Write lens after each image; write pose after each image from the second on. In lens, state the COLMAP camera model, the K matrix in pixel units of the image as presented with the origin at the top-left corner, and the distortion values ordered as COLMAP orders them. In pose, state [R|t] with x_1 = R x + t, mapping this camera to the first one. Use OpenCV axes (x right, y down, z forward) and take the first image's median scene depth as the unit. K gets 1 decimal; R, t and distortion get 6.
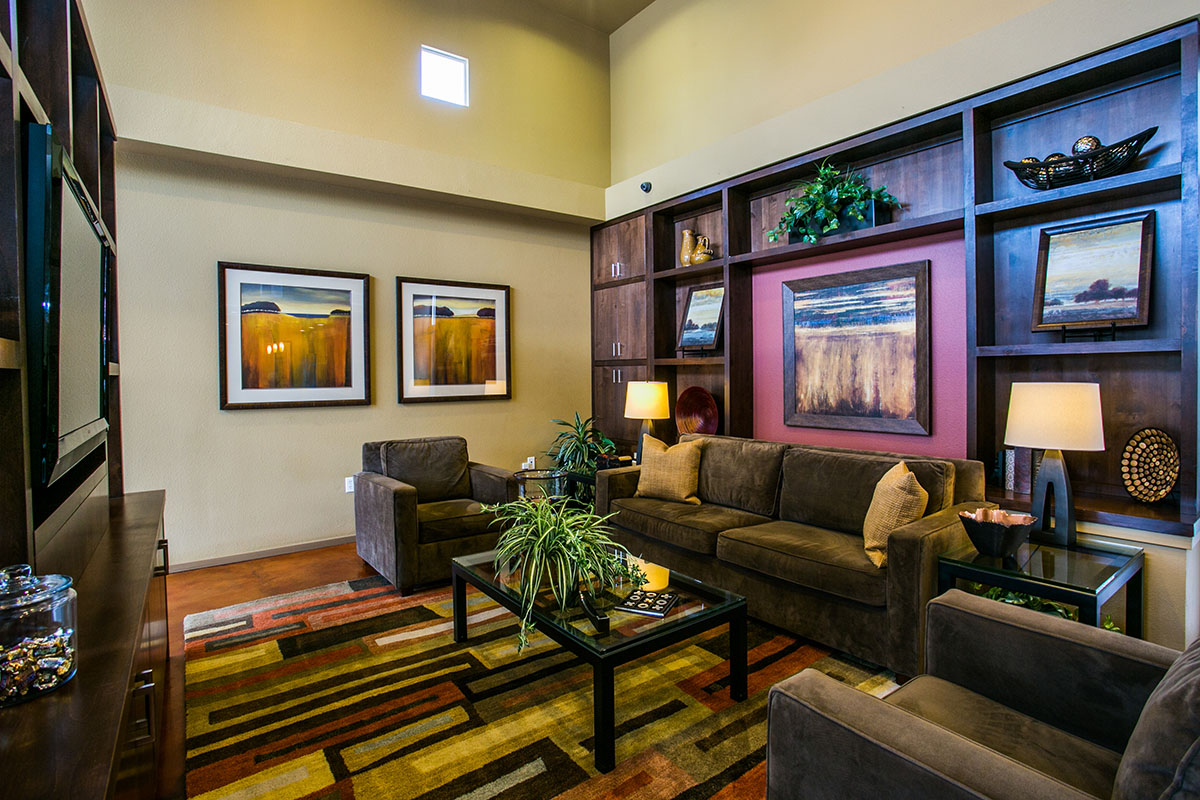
lens RADIAL K [[595.7, 0, 605.3], [0, 595.7, 382.5], [0, 0, 1]] dist [0.005702, 0.005642]
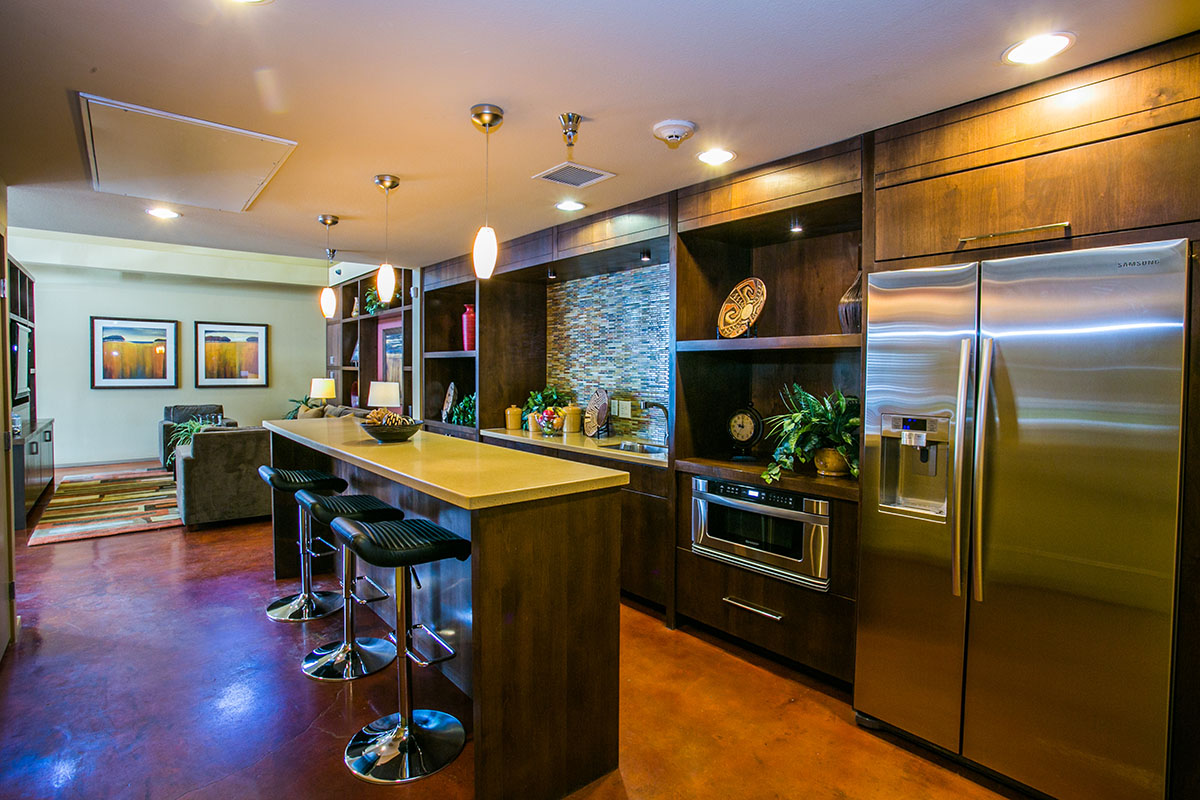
lens RADIAL K [[595.7, 0, 600.8], [0, 595.7, 388.6], [0, 0, 1]] dist [0.005702, 0.005642]
pose [[0.997959, 0.015022, 0.062066, 0.896306], [-0.016043, 0.999743, 0.015992, -0.015288], [-0.061809, -0.016955, 0.997944, -1.066487]]
